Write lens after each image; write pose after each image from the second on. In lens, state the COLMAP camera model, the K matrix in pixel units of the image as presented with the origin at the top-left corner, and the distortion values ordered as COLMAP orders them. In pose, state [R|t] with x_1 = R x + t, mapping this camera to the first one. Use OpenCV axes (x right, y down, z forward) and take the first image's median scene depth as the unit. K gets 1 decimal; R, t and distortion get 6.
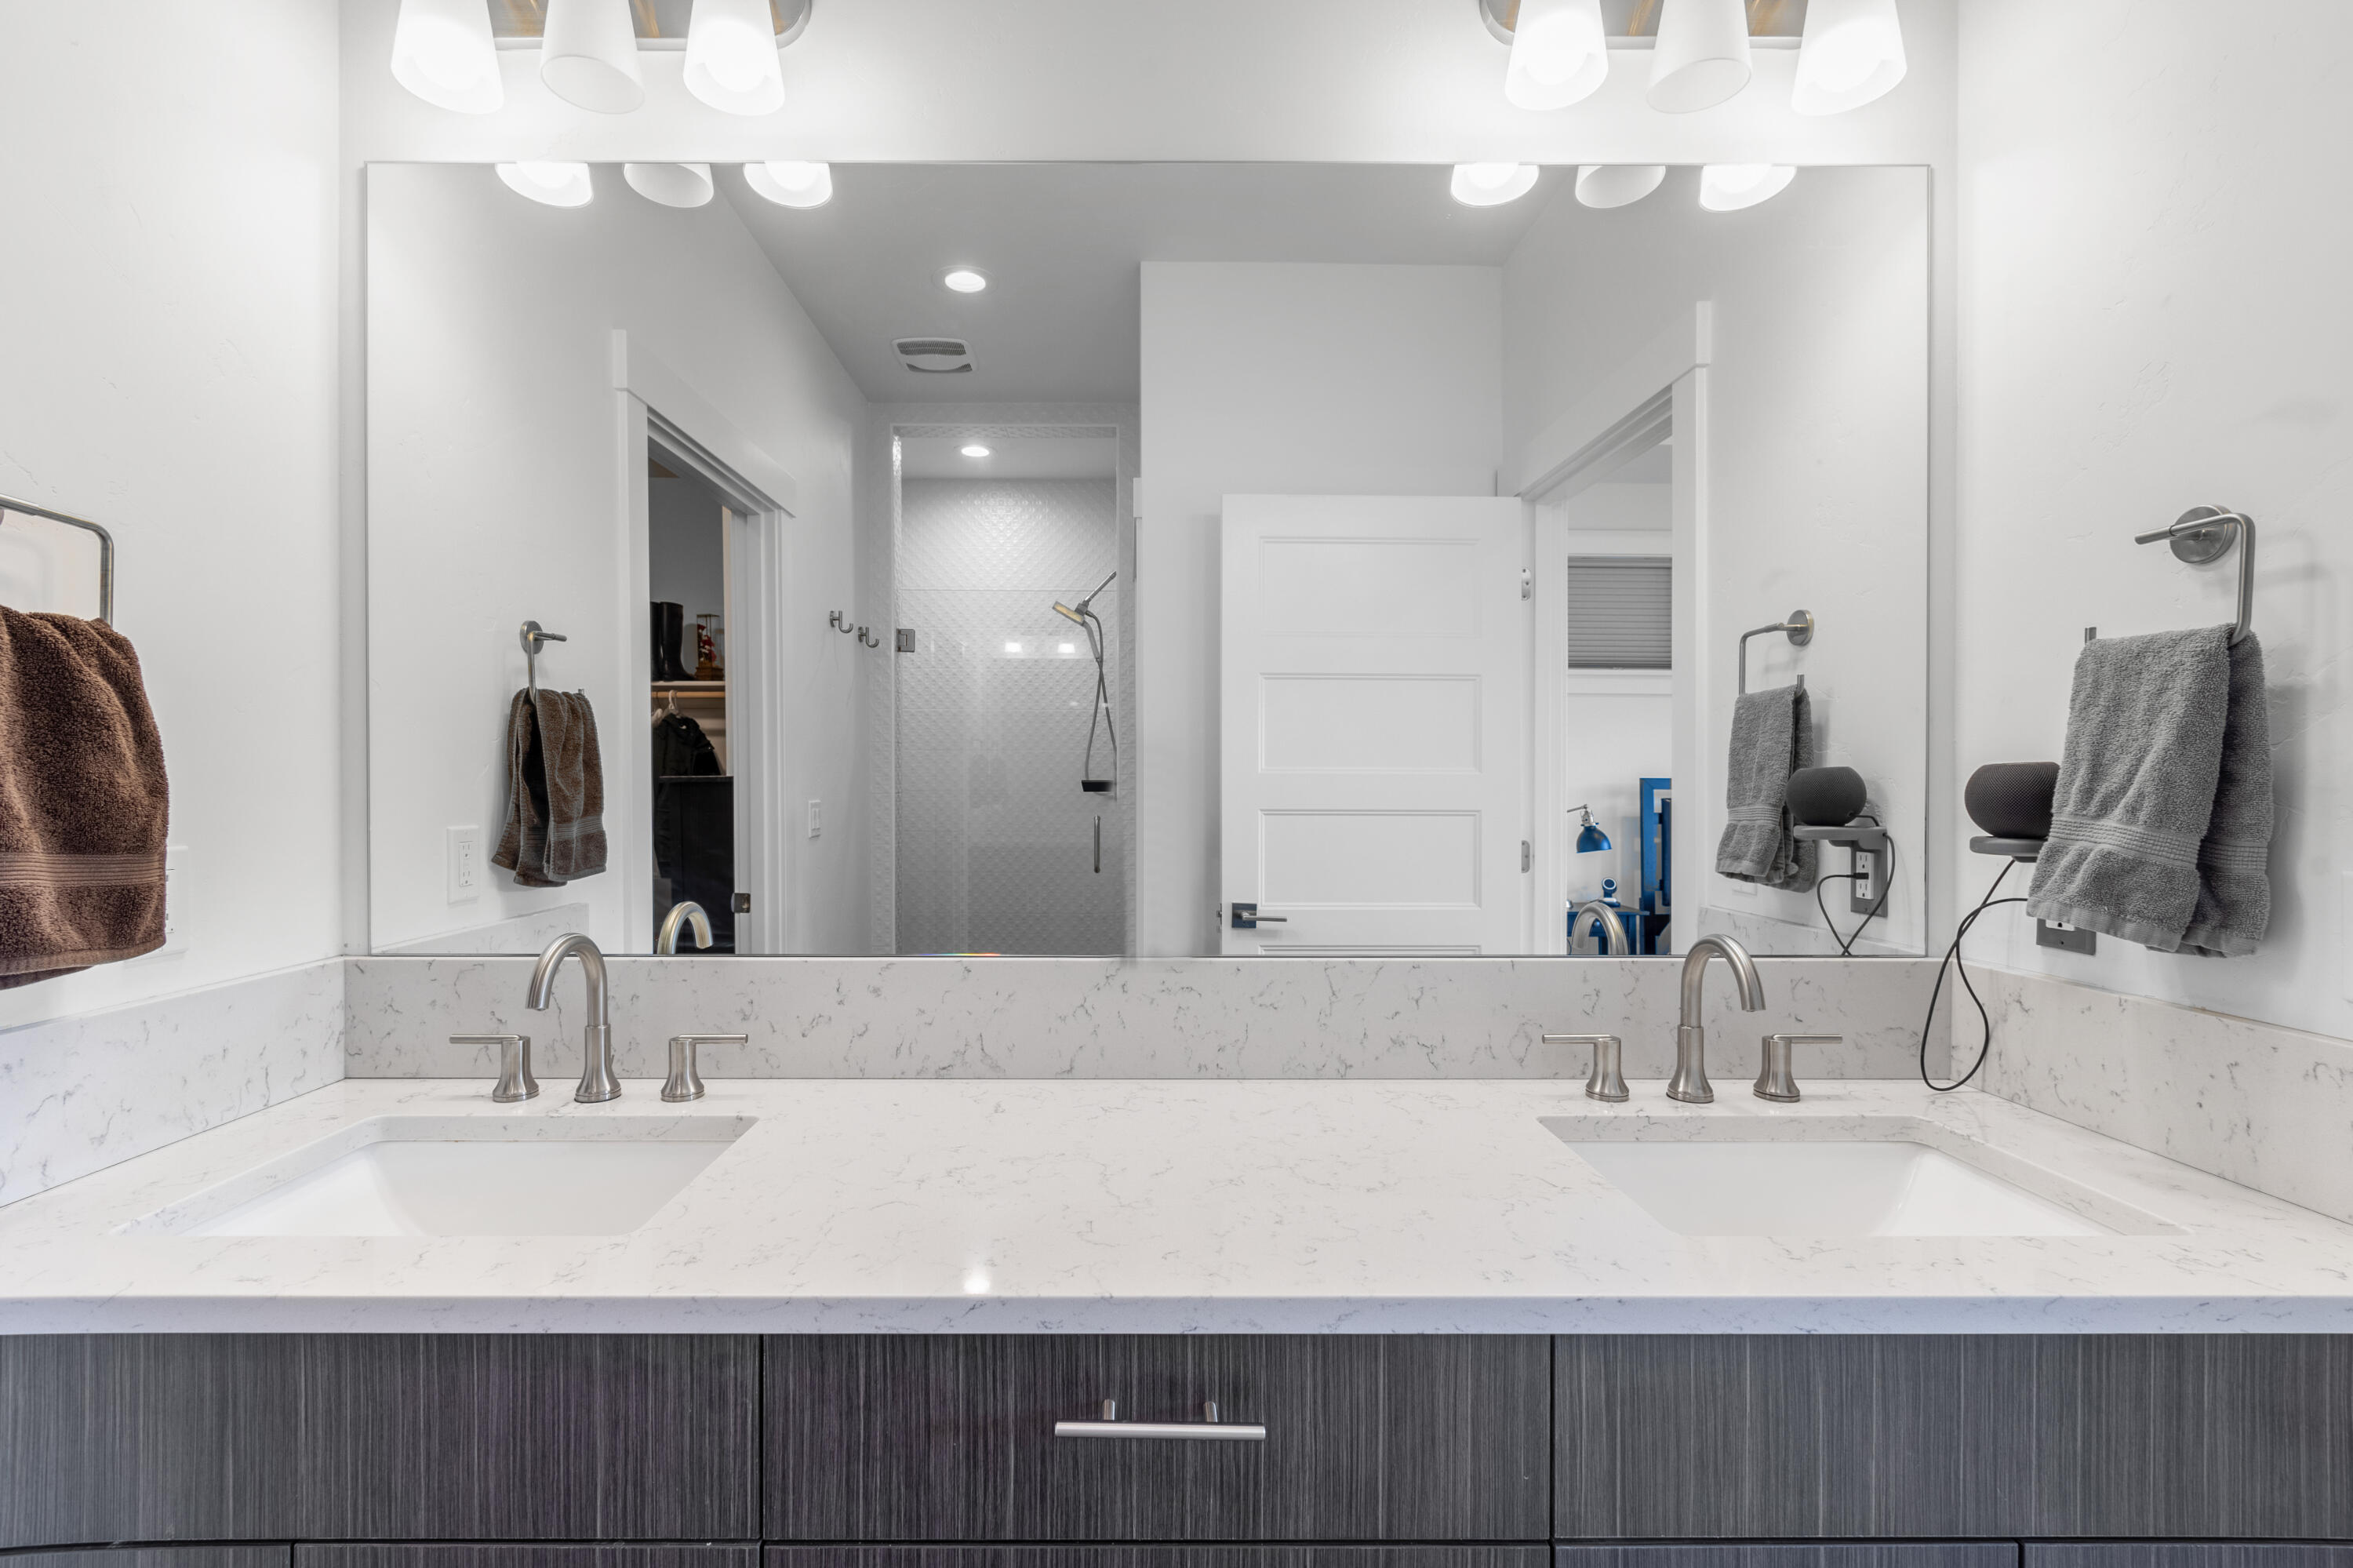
lens RADIAL K [[1018.6, 0, 1176.6], [0, 1018.6, 786.7], [0, 0, 1]] dist [-0.005489, 0.000959]
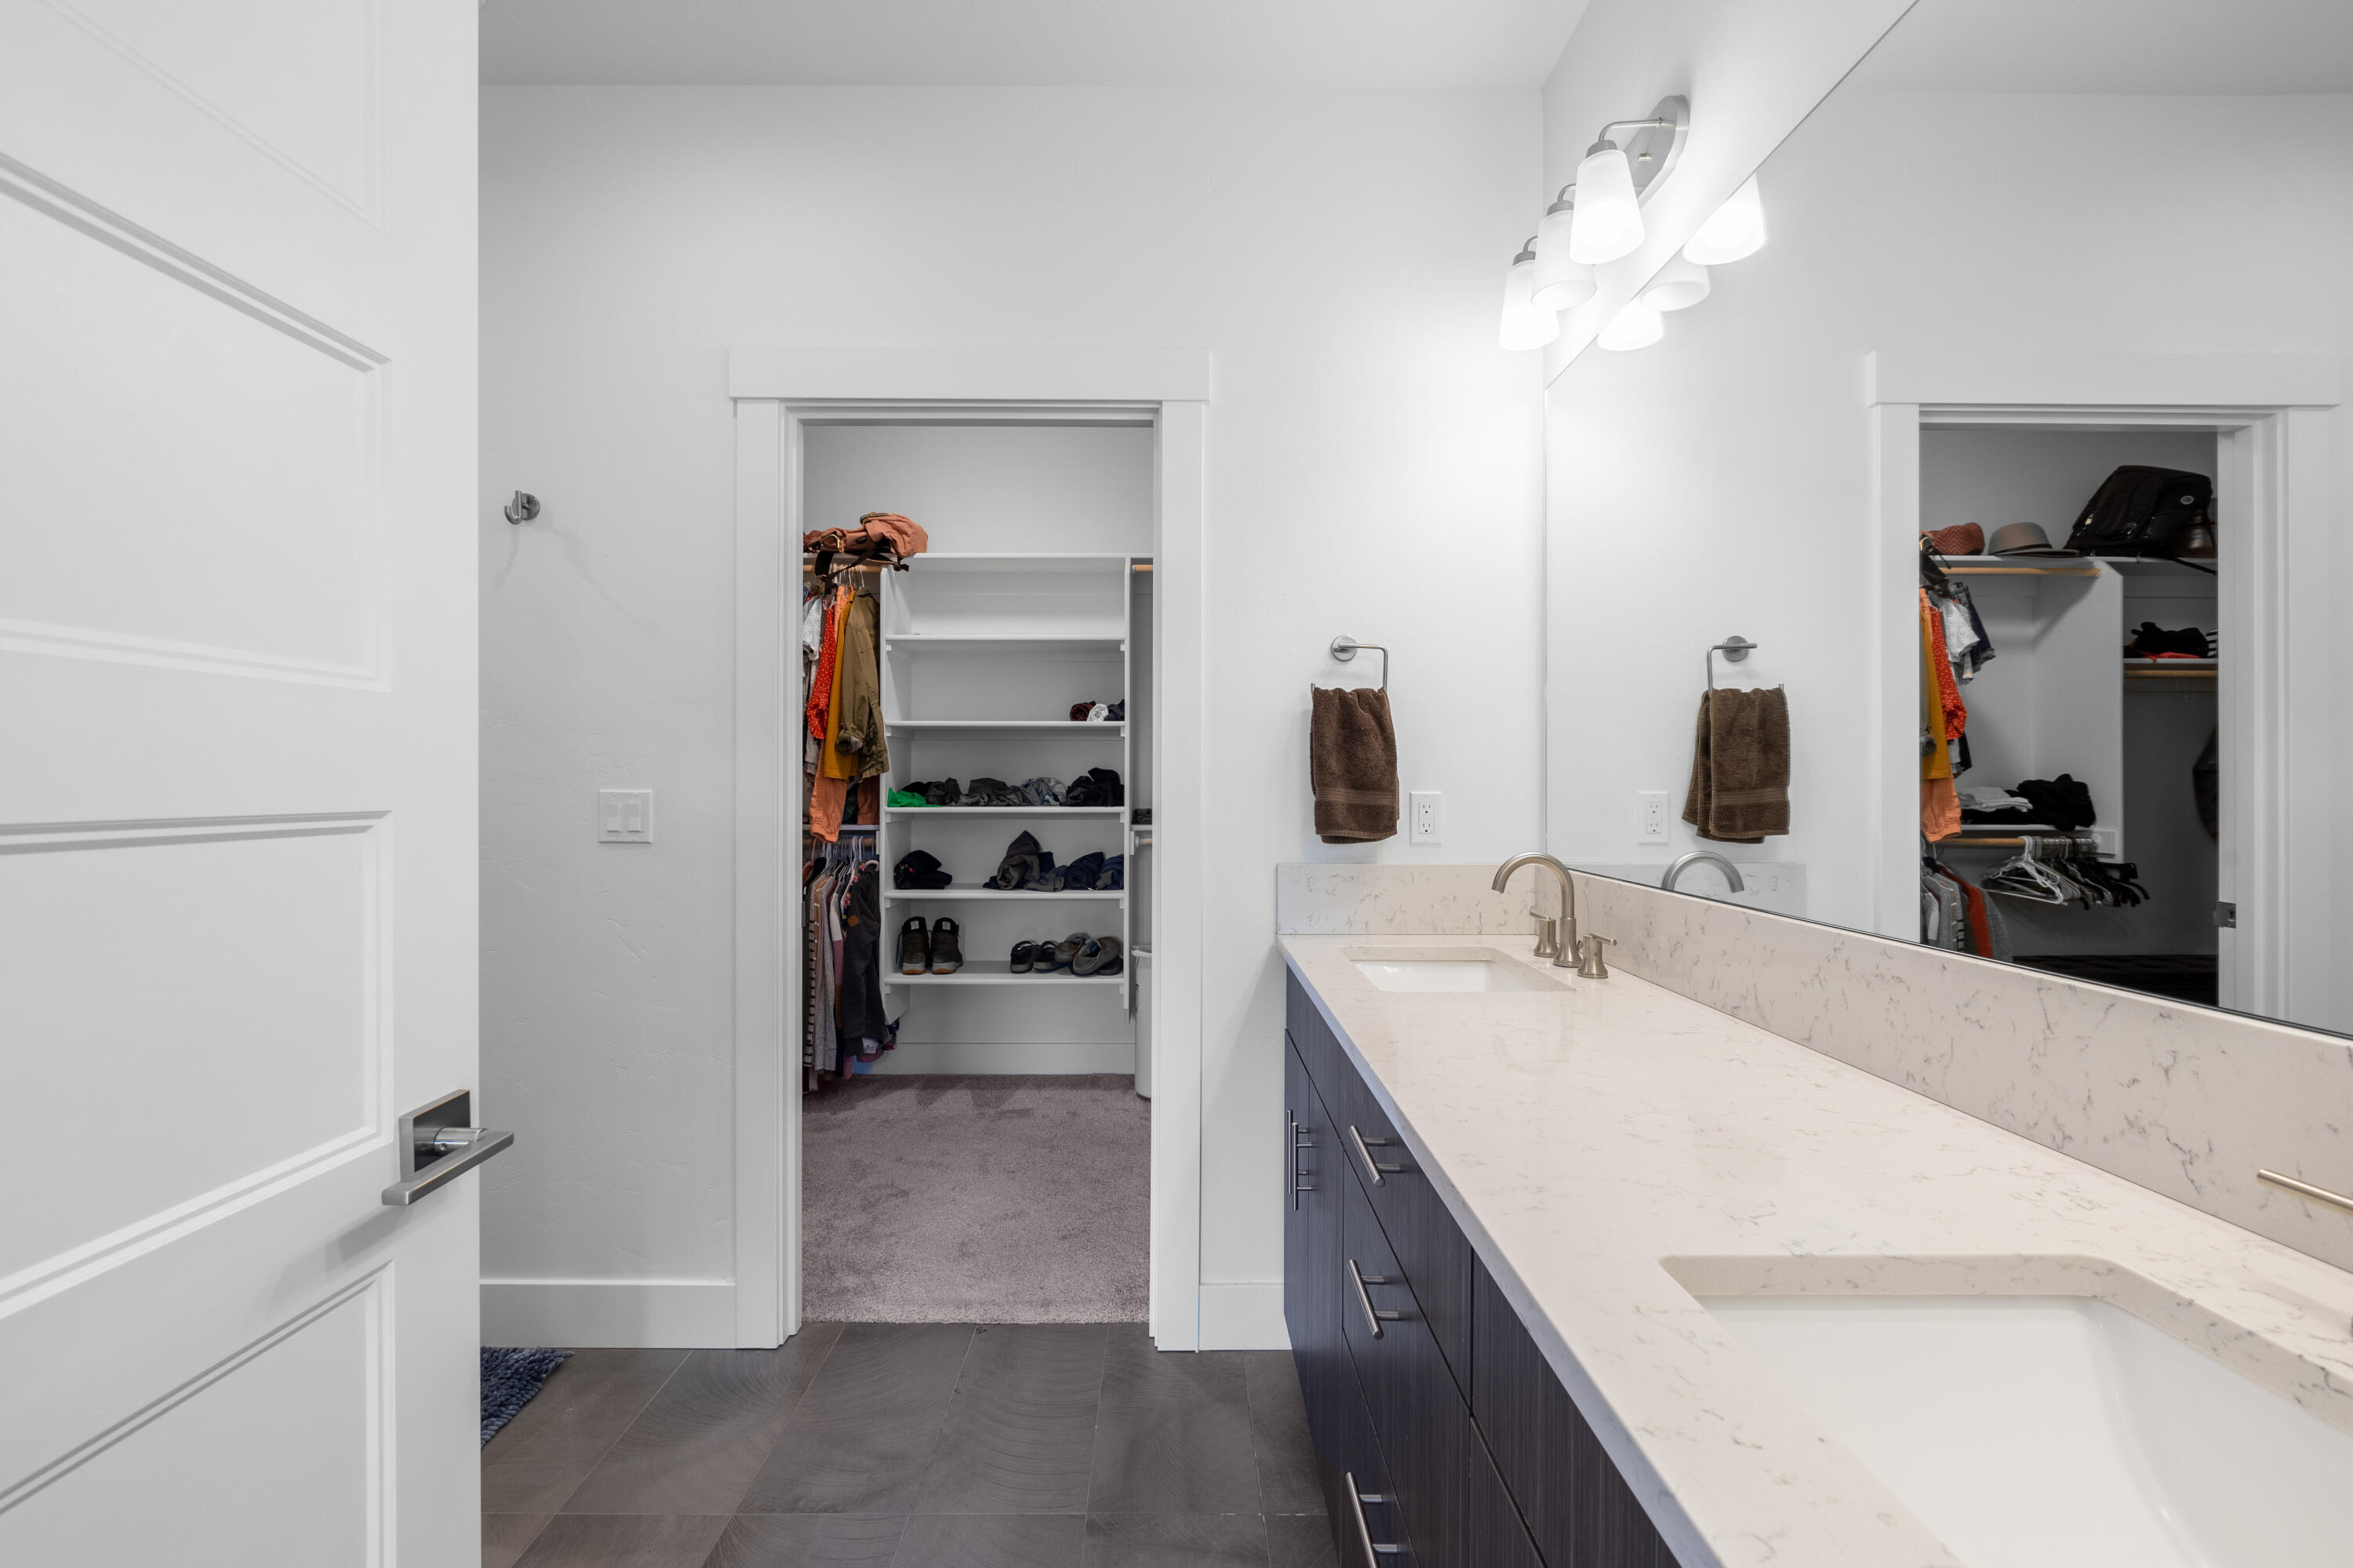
lens RADIAL K [[1018.6, 0, 1177.7], [0, 1018.6, 785.7], [0, 0, 1]] dist [-0.005489, 0.000959]
pose [[-0.010474, -0.001492, -0.999944, 0.865472], [-0.006143, 0.999980, -0.001427, 0.041543], [0.999926, 0.006128, -0.010482, 0.404017]]
